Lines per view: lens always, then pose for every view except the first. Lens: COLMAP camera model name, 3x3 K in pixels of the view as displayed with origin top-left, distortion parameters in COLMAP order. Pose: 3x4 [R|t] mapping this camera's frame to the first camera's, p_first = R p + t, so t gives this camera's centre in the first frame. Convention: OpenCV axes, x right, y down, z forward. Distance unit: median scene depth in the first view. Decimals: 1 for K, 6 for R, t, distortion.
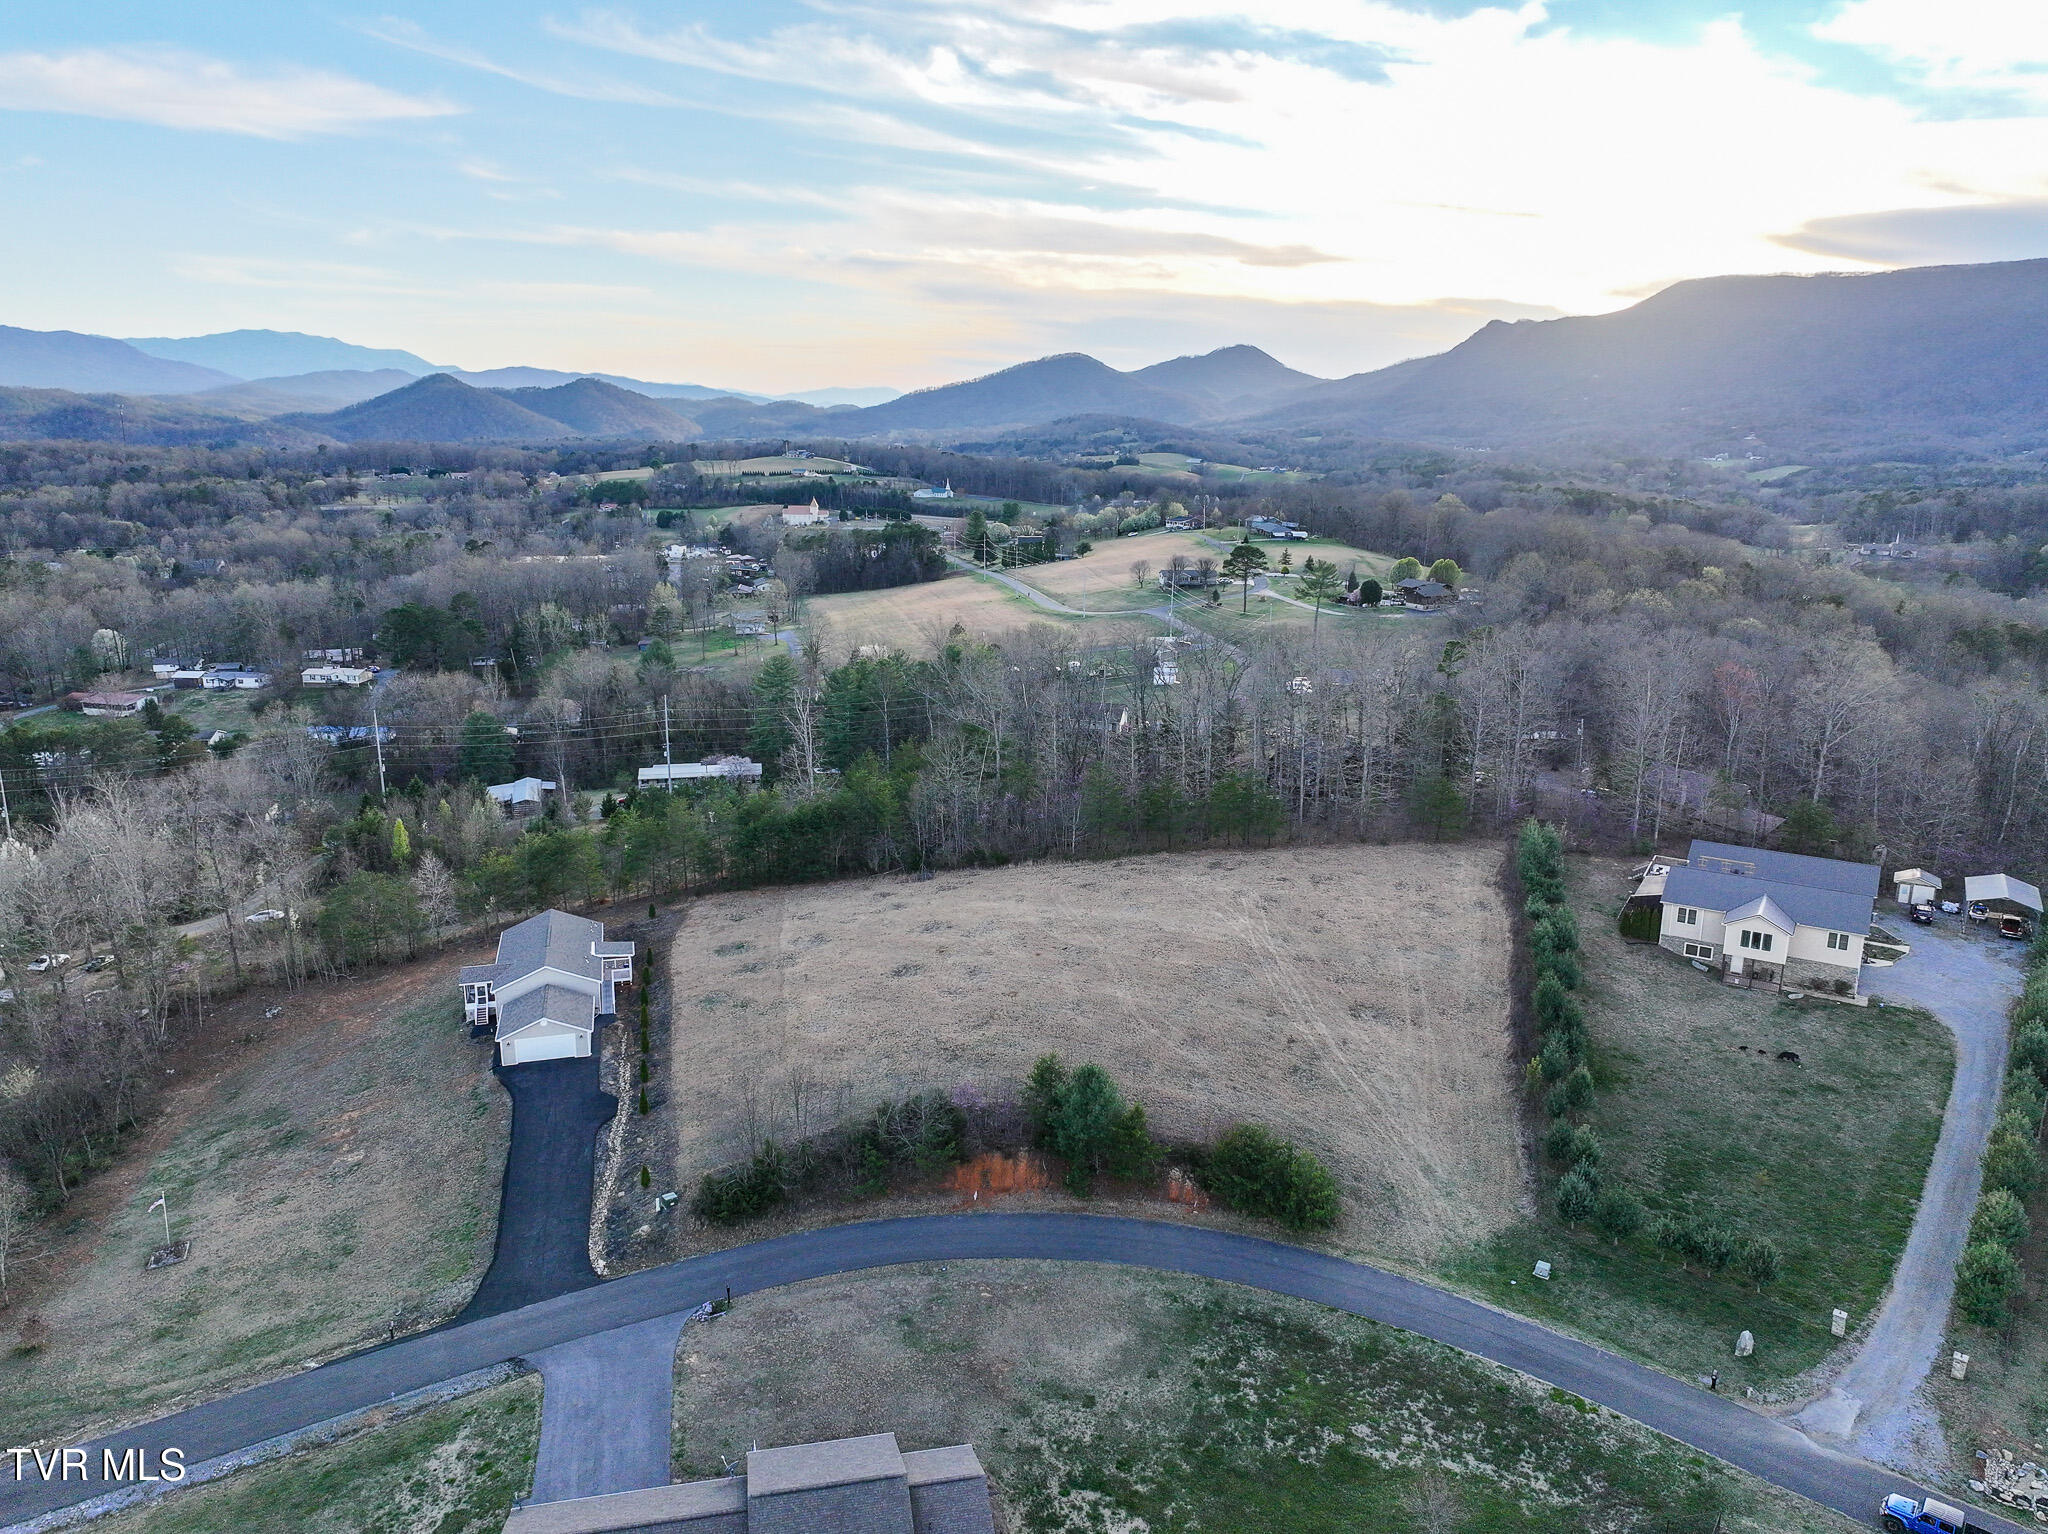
lens RADIAL K [[1436.8, 0, 1032.0], [0, 1436.8, 761.8], [0, 0, 1]] dist [0.000753, 0.009204]
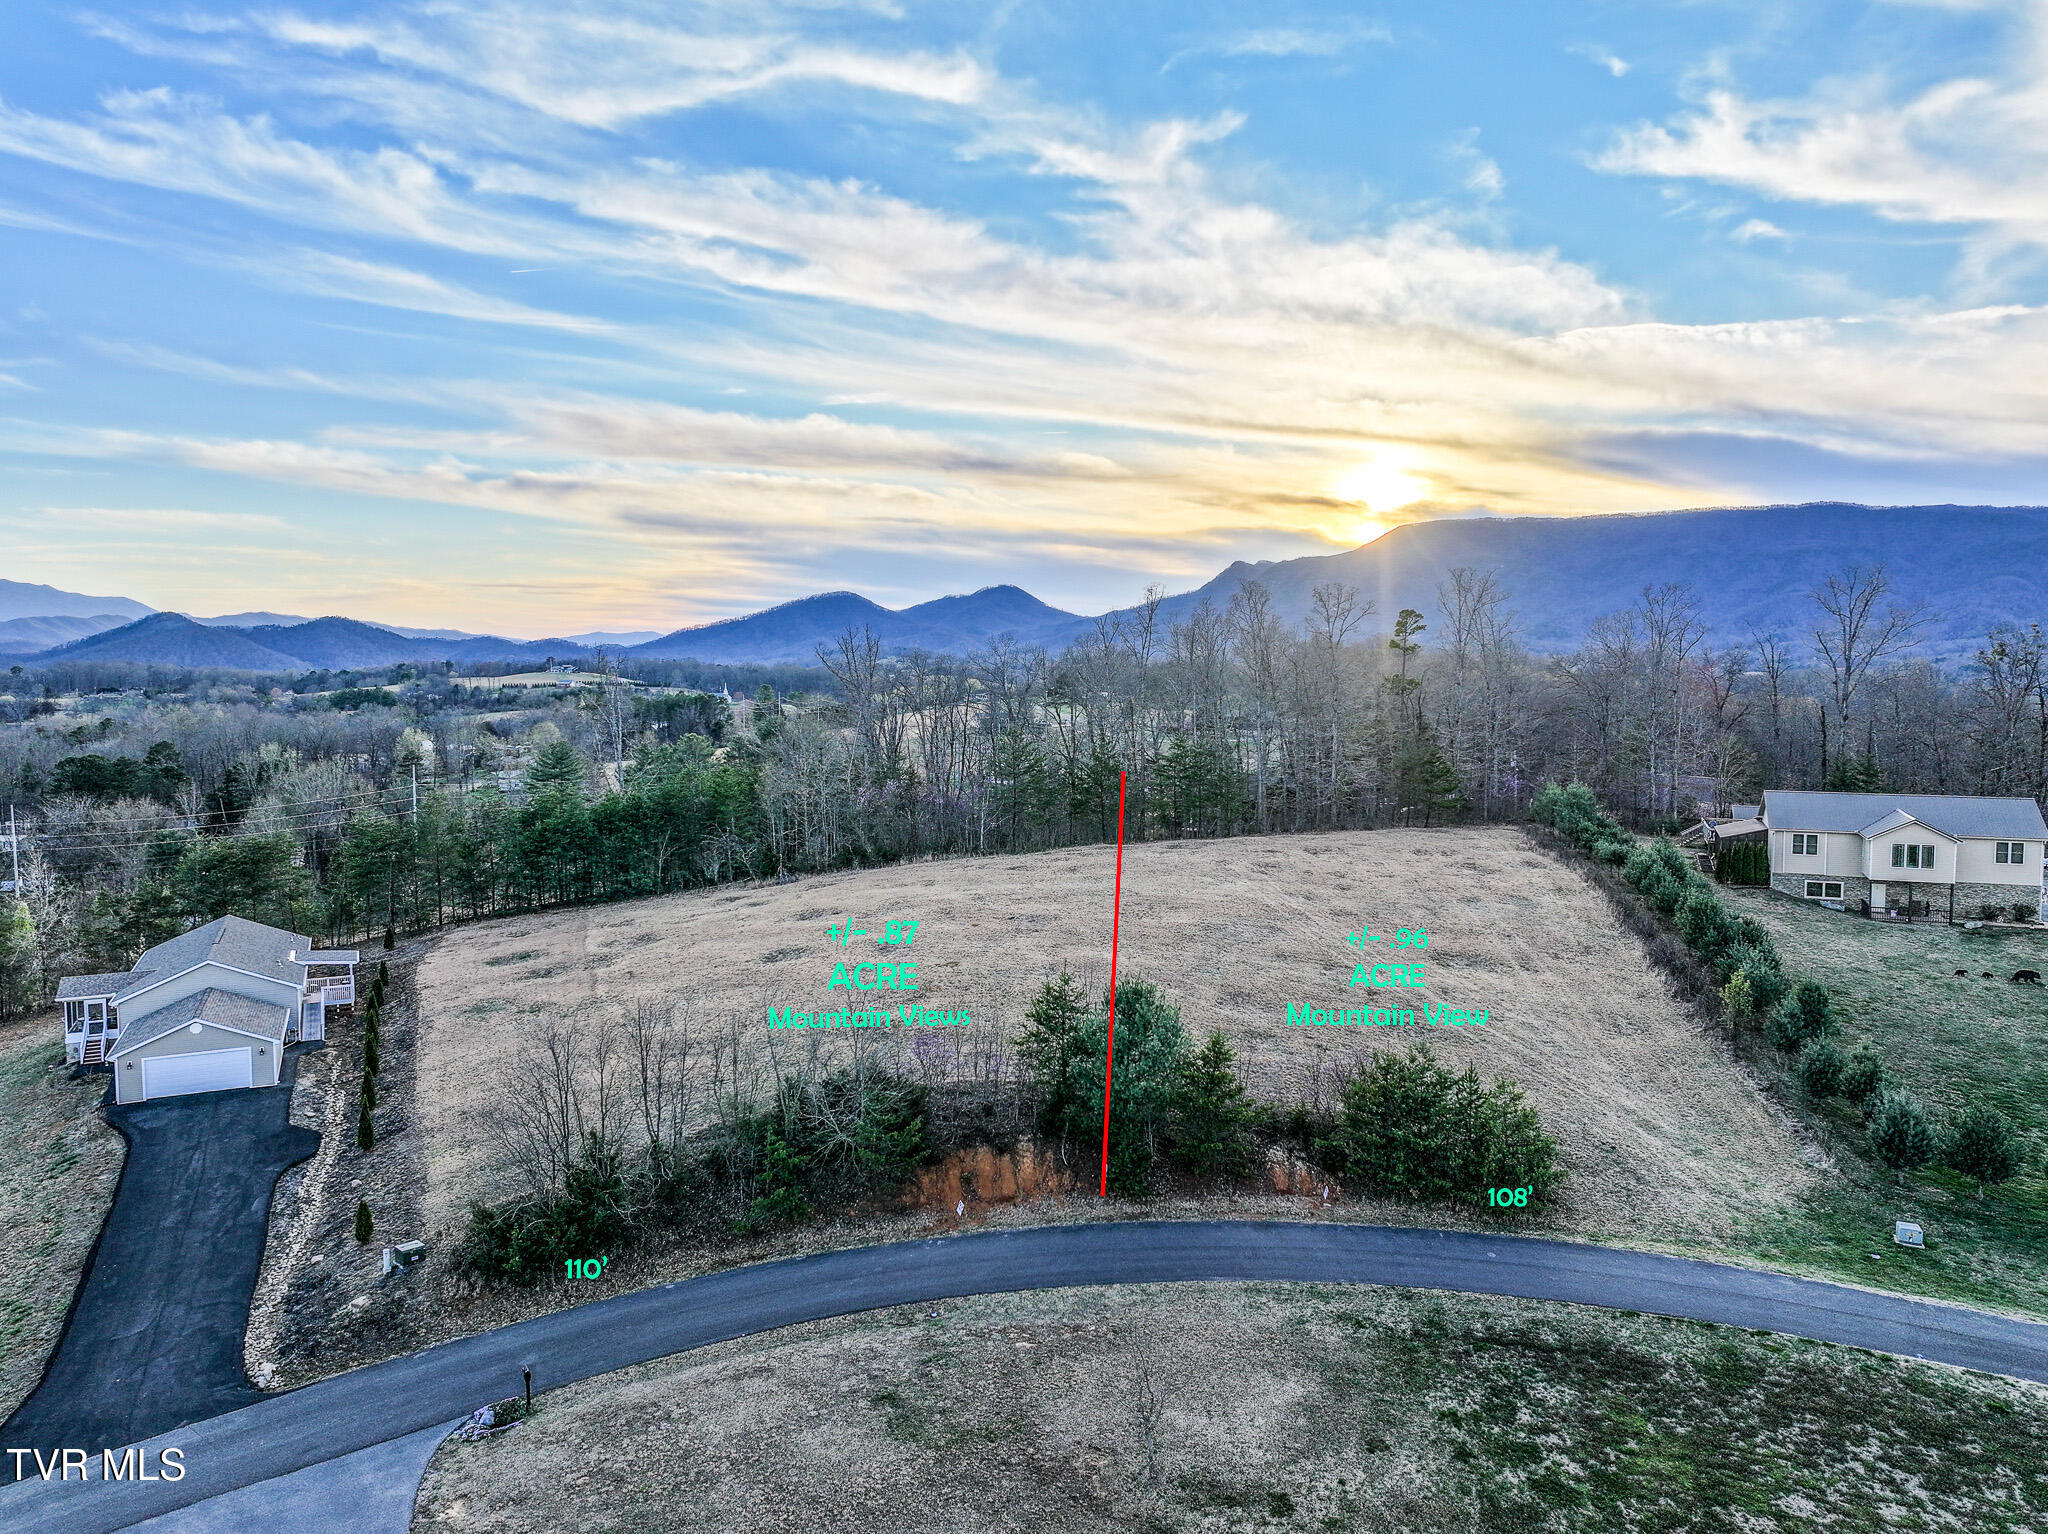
lens RADIAL K [[1437.0, 0, 1032.9], [0, 1437.0, 762.6], [0, 0, 1]] dist [-0.006620, 0.025098]
pose [[0.987066, -0.021562, 0.158856, -0.097676], [0.047184, 0.986096, -0.159339, 0.214124], [-0.153212, 0.164774, 0.974359, 0.387600]]
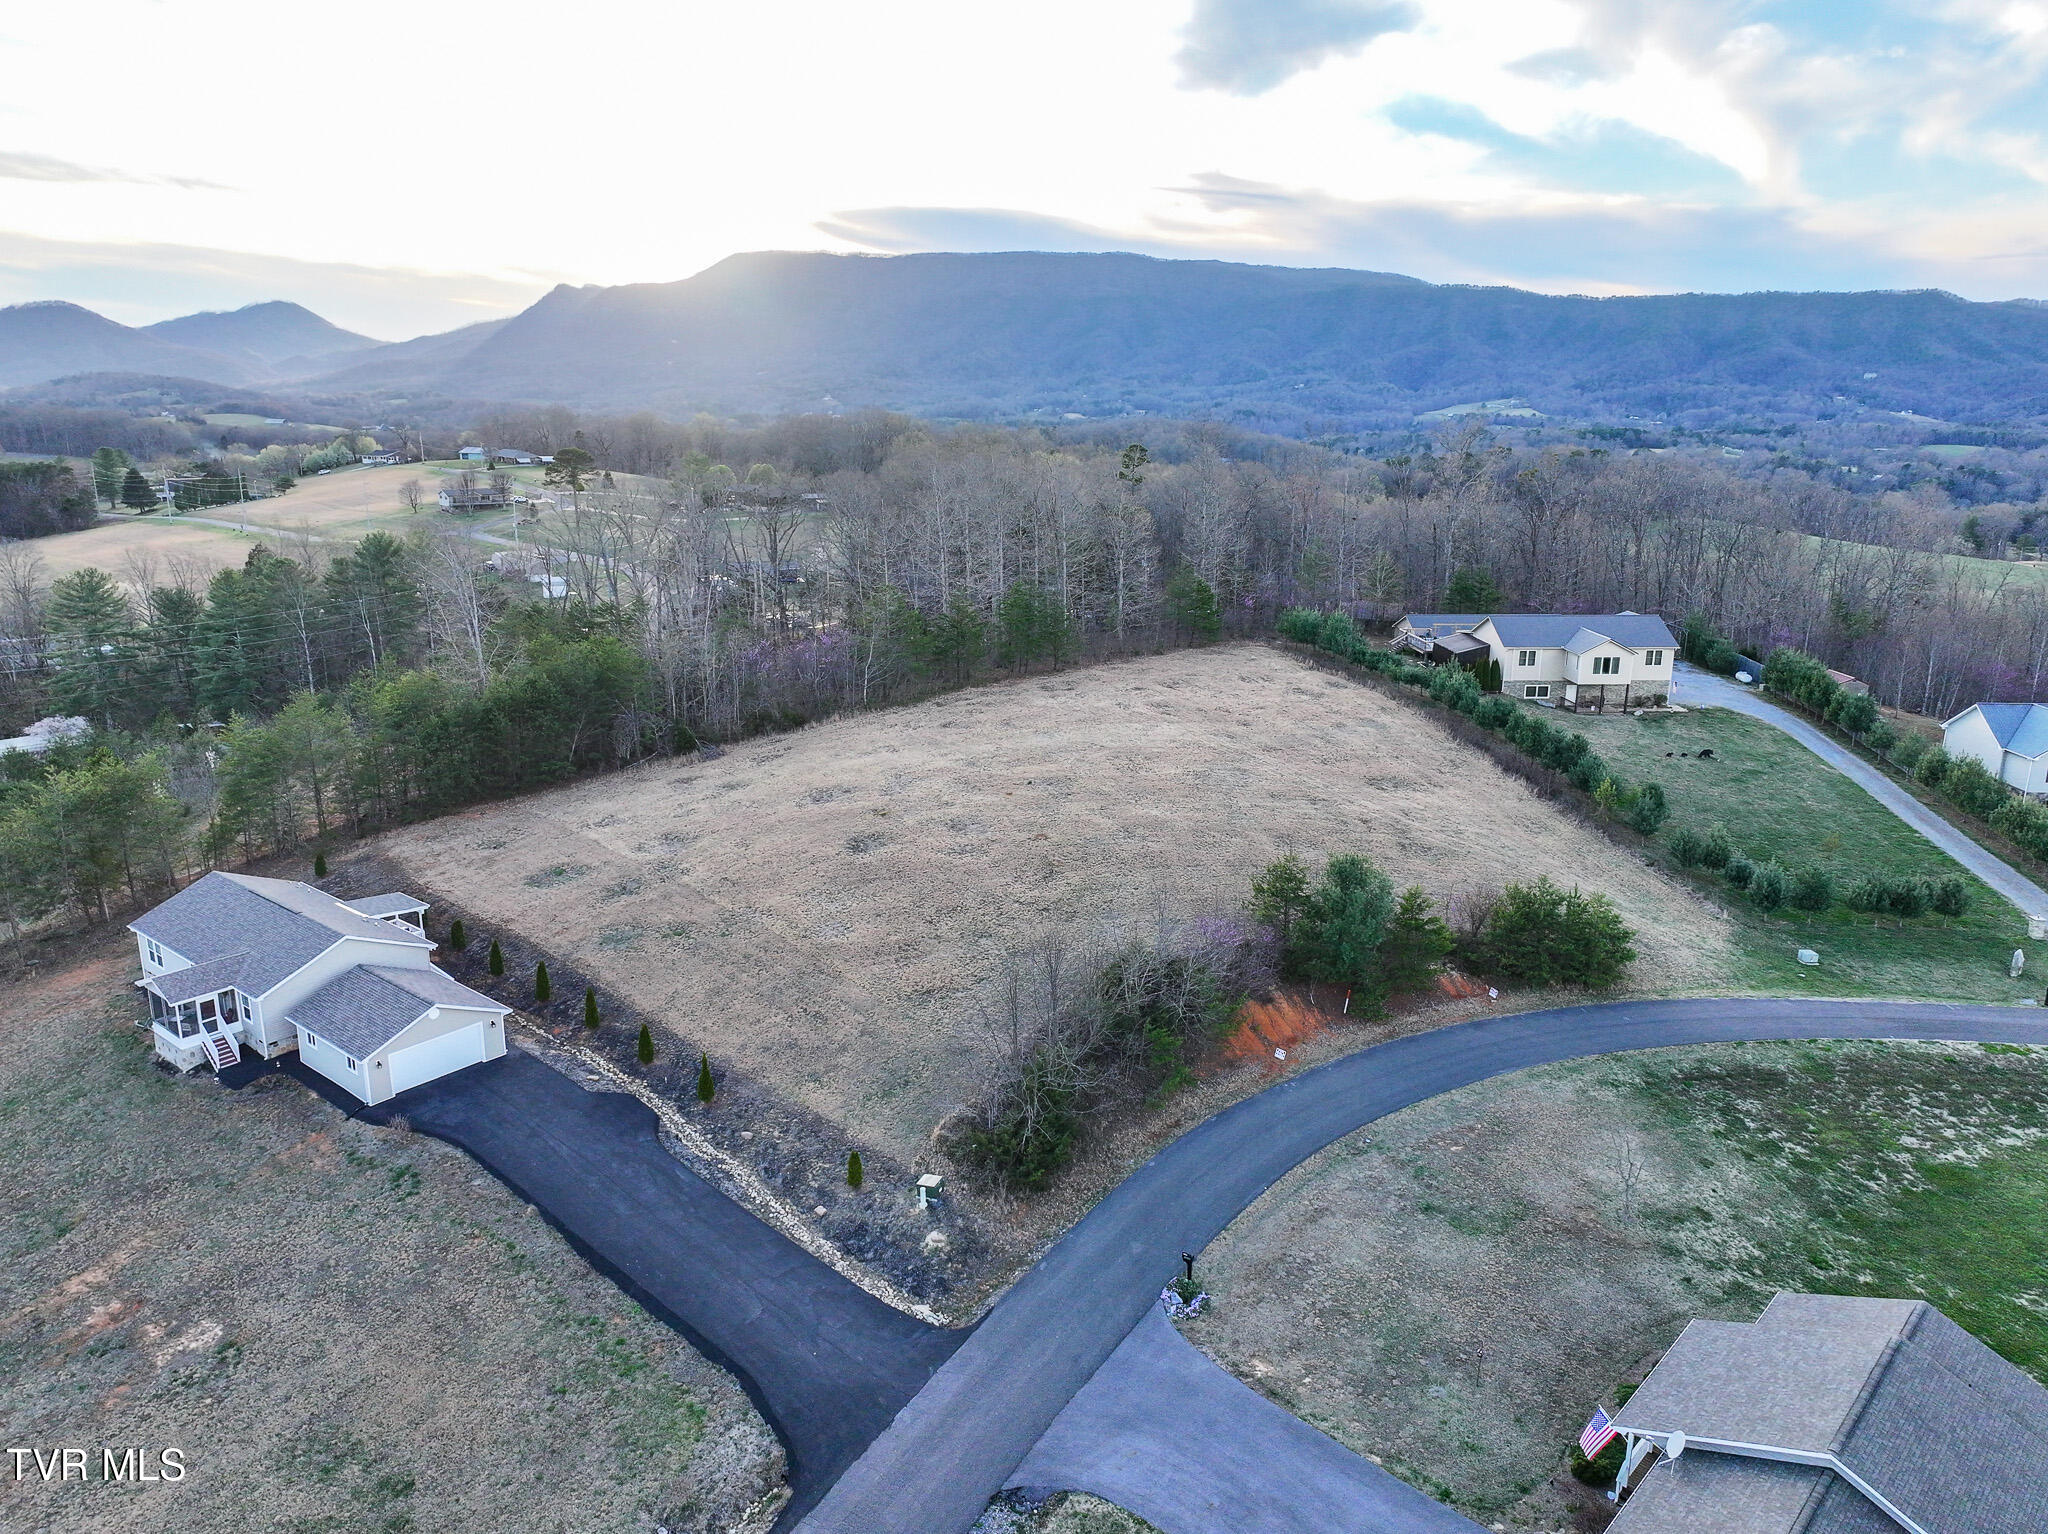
lens RADIAL K [[1437.0, 0, 1032.9], [0, 1437.0, 762.6], [0, 0, 1]] dist [-0.006620, 0.025098]
pose [[0.819150, -0.143523, 0.555333, -0.519315], [0.132554, 0.989348, 0.060166, 0.092893], [-0.558053, 0.024326, 0.829449, 0.452983]]
